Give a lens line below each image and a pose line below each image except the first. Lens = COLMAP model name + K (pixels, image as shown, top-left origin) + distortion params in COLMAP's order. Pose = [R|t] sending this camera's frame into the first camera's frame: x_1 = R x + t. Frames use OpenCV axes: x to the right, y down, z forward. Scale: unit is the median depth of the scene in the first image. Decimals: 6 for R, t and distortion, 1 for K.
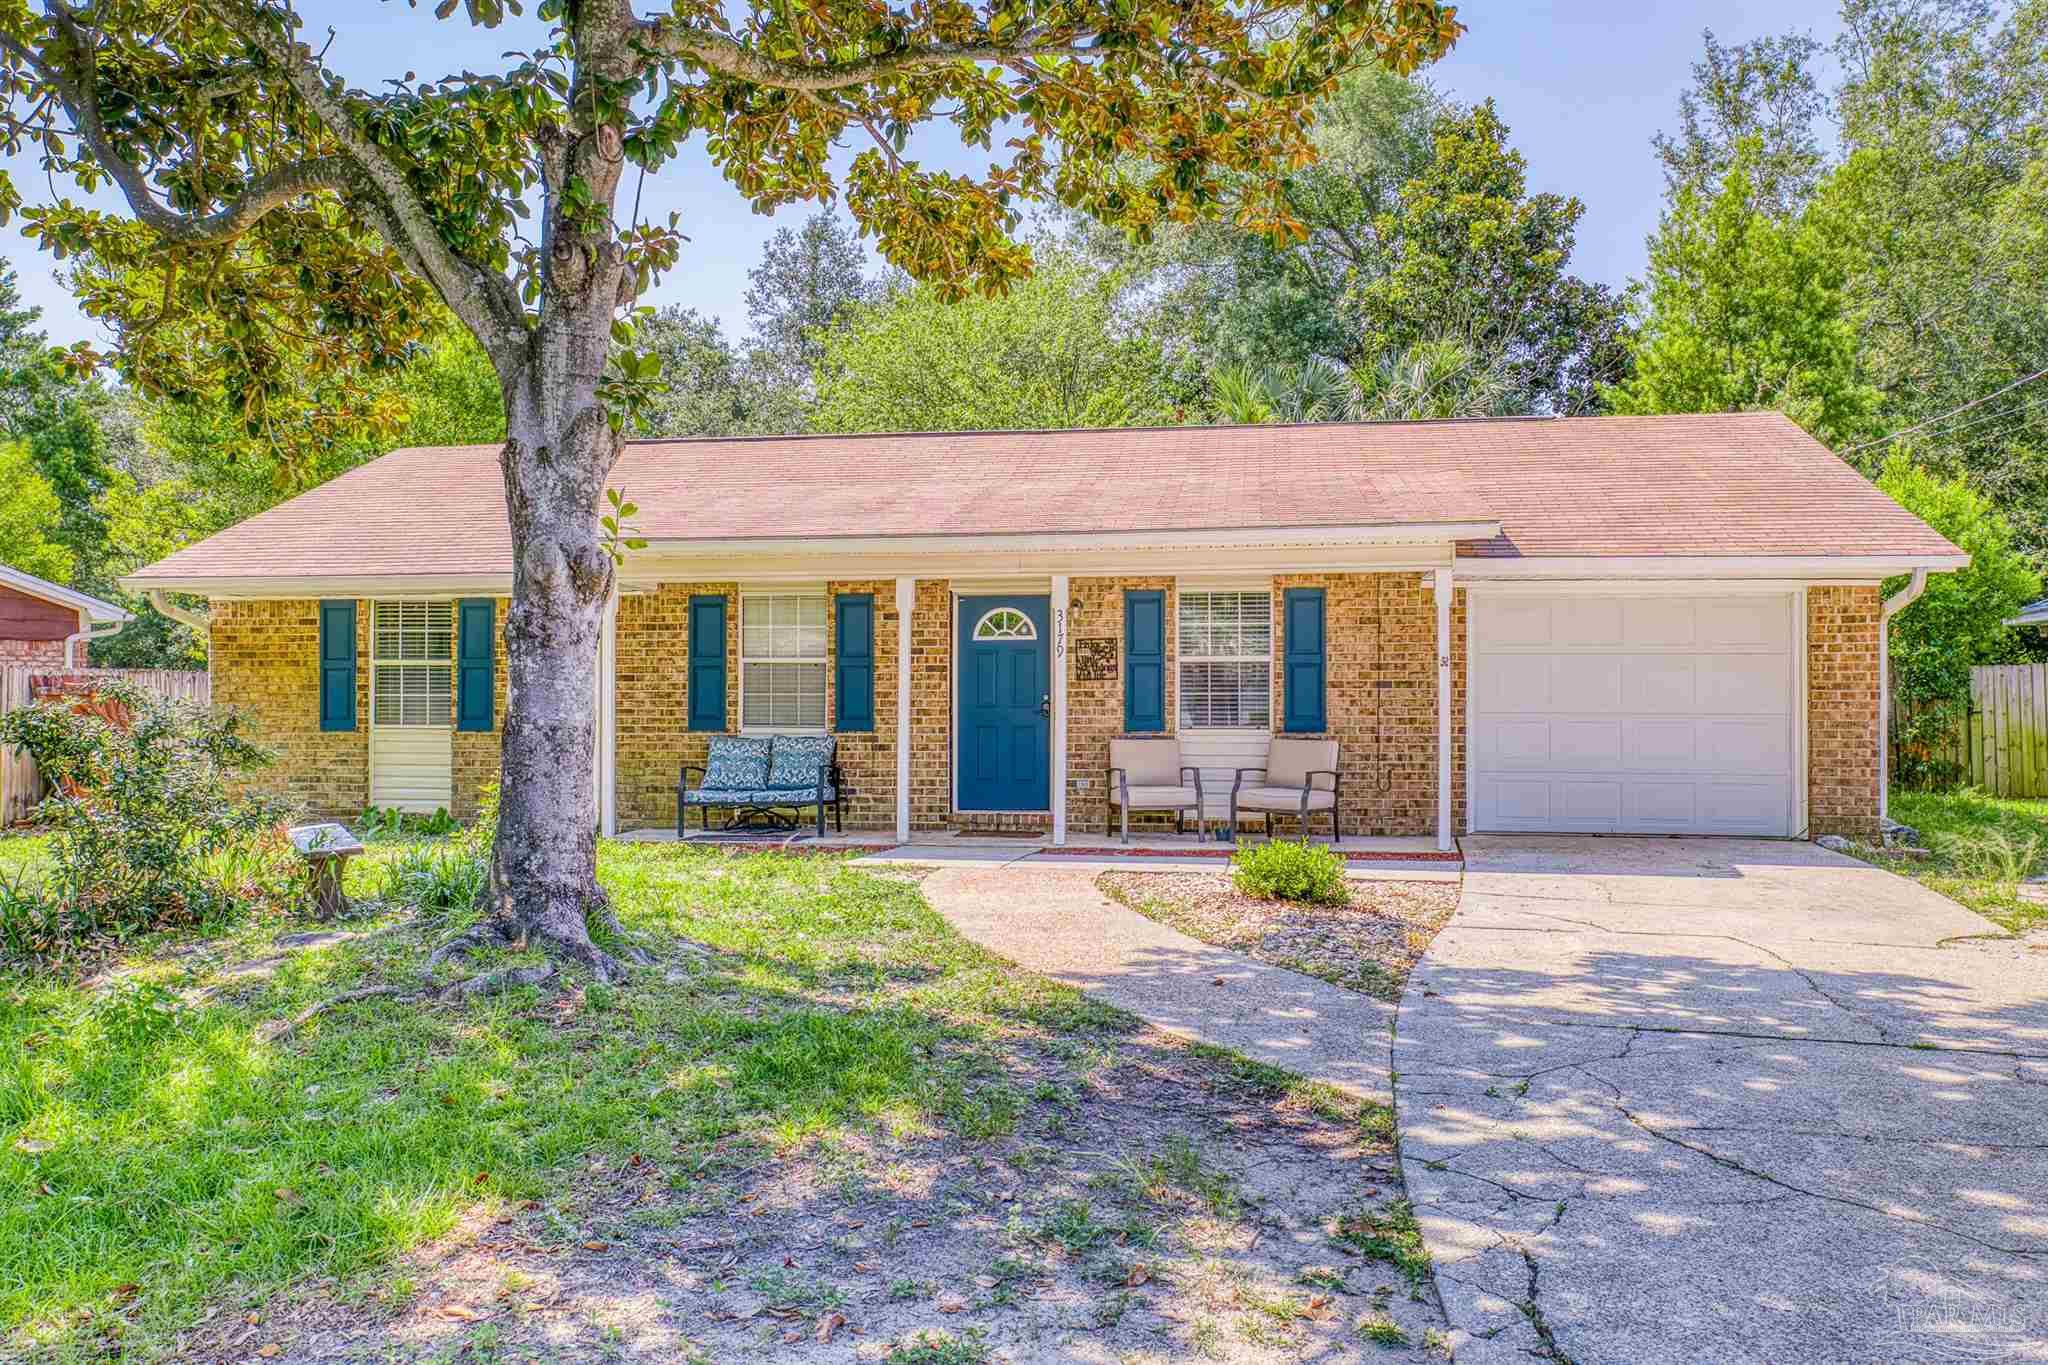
lens RADIAL K [[1657.7, 0, 1025.5], [0, 1657.7, 672.8], [0, 0, 1]] dist [-0.011203, -0.002549]
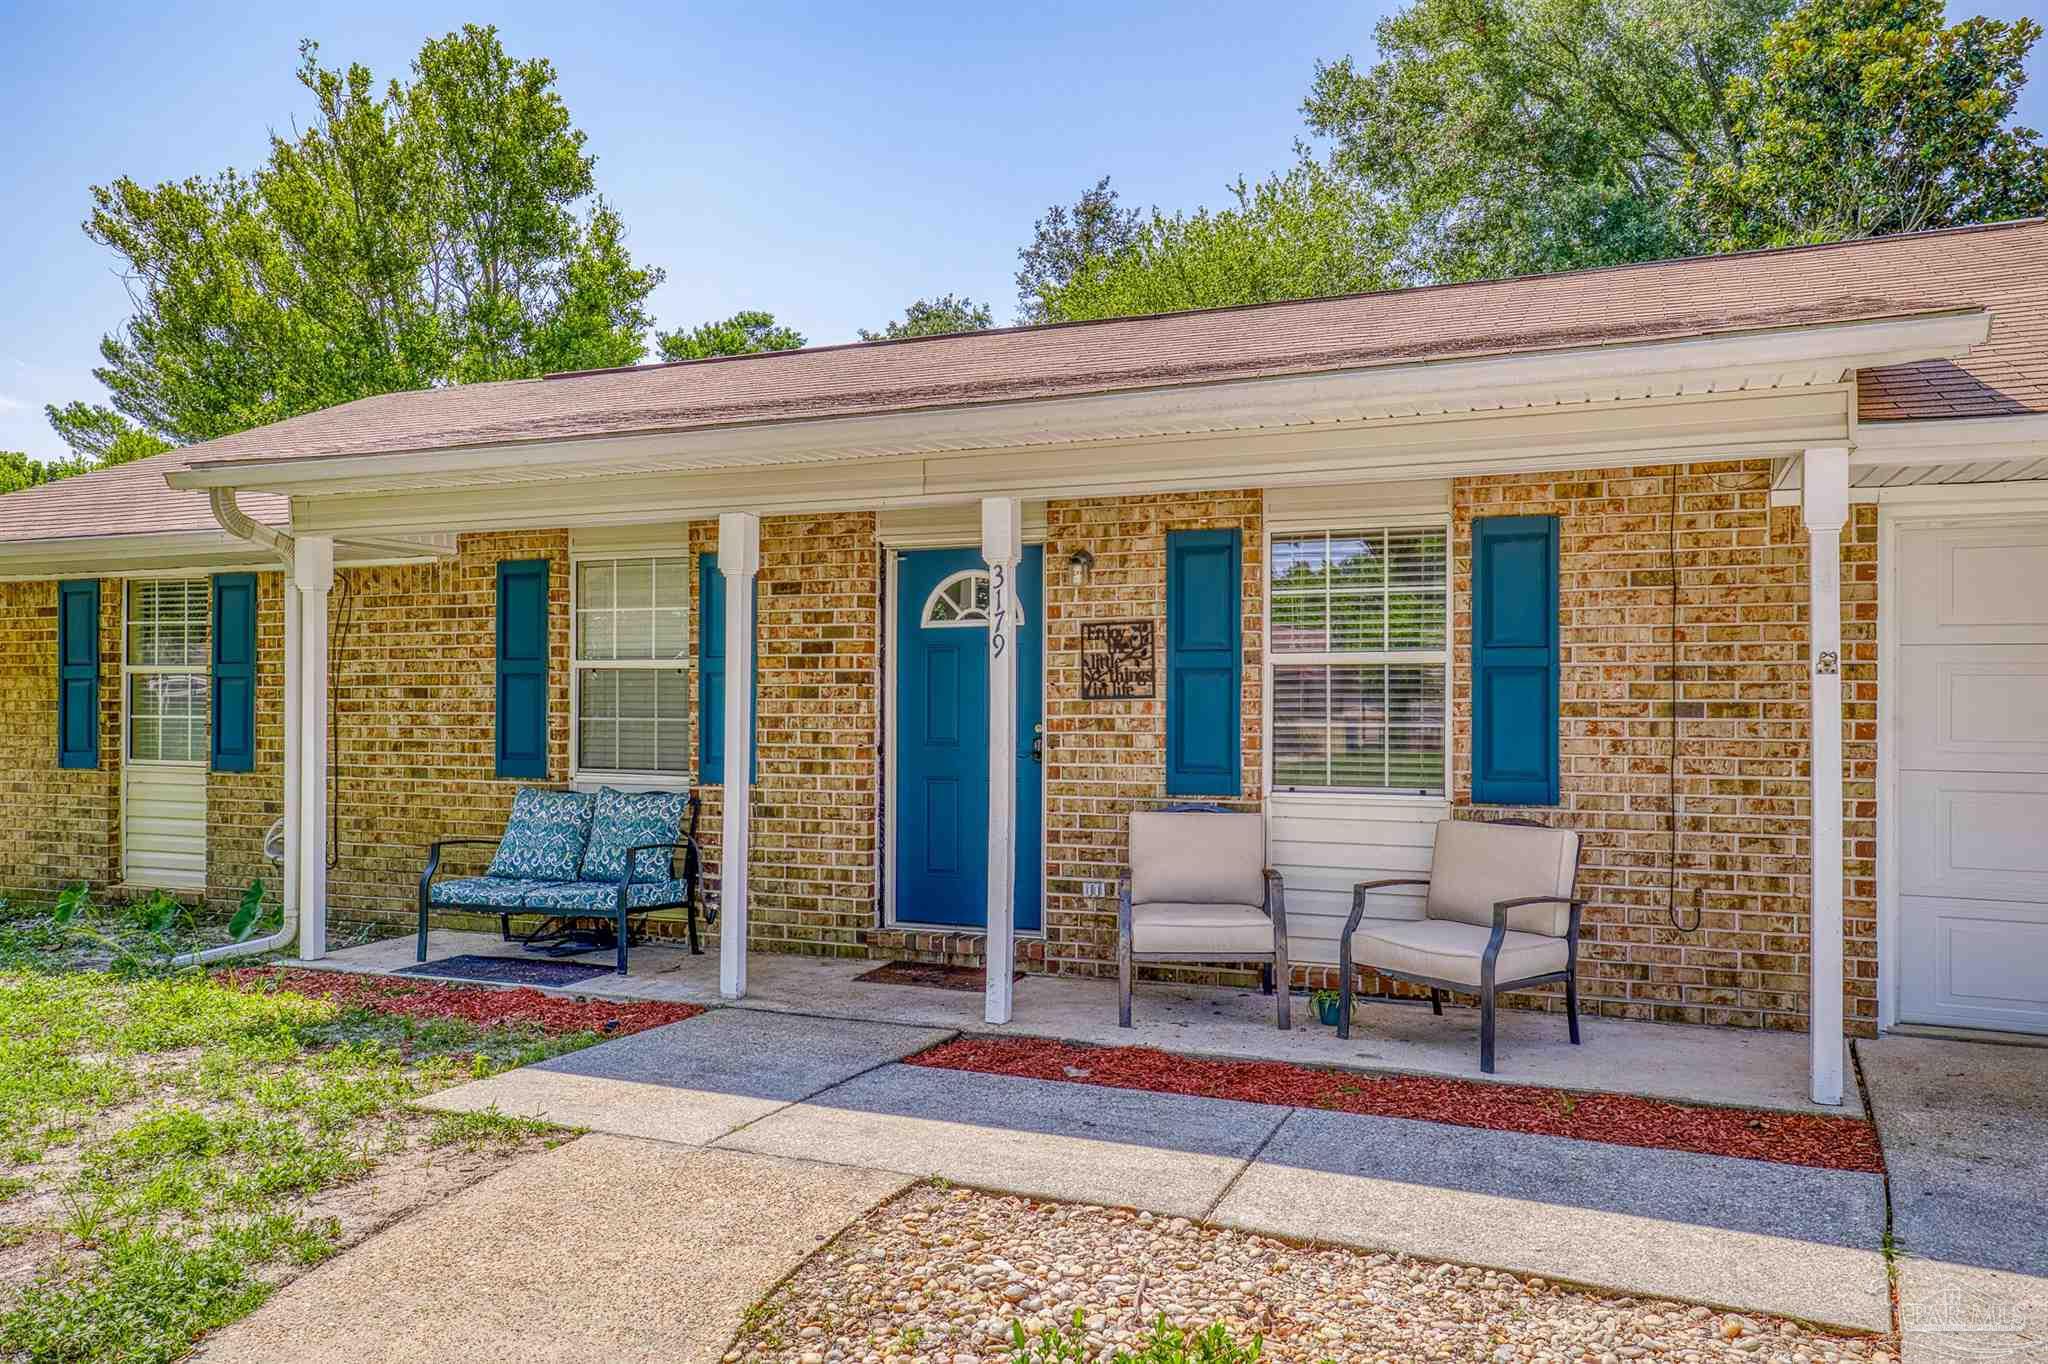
lens RADIAL K [[1500.8, 0, 1013.1], [0, 1500.8, 688.7], [0, 0, 1]] dist [0.009061, 0.025189]
pose [[0.971257, -0.000390, -0.238031, 0.125931], [0.003552, 0.999911, 0.012855, -0.005257], [0.238005, -0.013331, 0.971172, 0.509287]]
